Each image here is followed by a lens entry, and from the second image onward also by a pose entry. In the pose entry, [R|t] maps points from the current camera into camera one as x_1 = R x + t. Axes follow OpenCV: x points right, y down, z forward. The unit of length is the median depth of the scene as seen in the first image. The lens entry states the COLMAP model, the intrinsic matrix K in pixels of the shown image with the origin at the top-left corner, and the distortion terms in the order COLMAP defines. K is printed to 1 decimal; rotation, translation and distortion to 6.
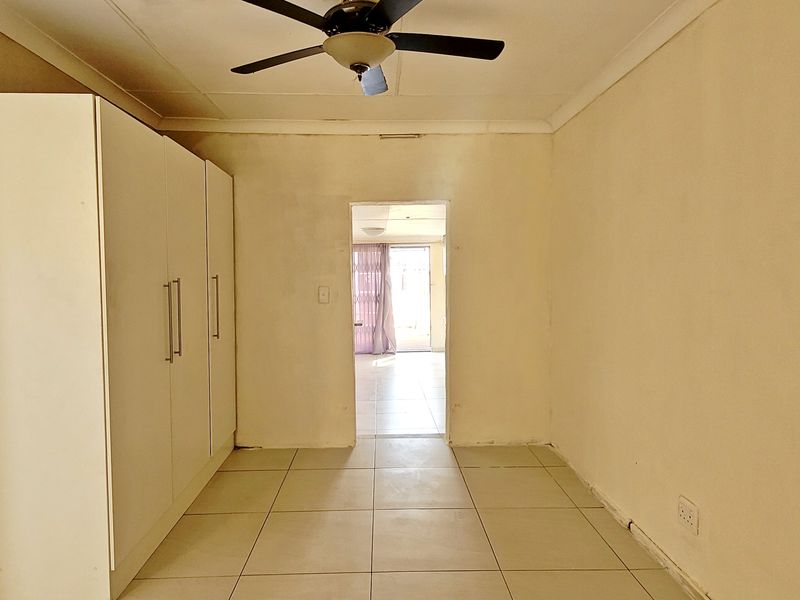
lens RADIAL K [[531.2, 0, 400.0], [0, 531.2, 300.0], [0, 0, 1]] dist [0.004565, 0.001430]
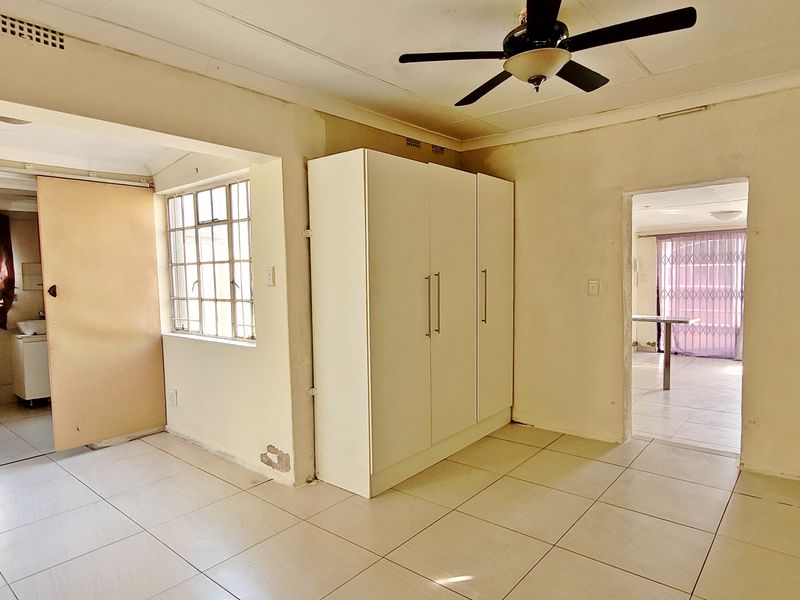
lens RADIAL K [[564.1, 0, 400.0], [0, 564.1, 300.0], [0, 0, 1]] dist [0.005037, -0.004302]
pose [[0.703595, 0.026728, -0.710098, 0.367915], [-0.020259, 0.999641, 0.017552, 0.002852], [0.710312, 0.002036, 0.703884, -0.015922]]
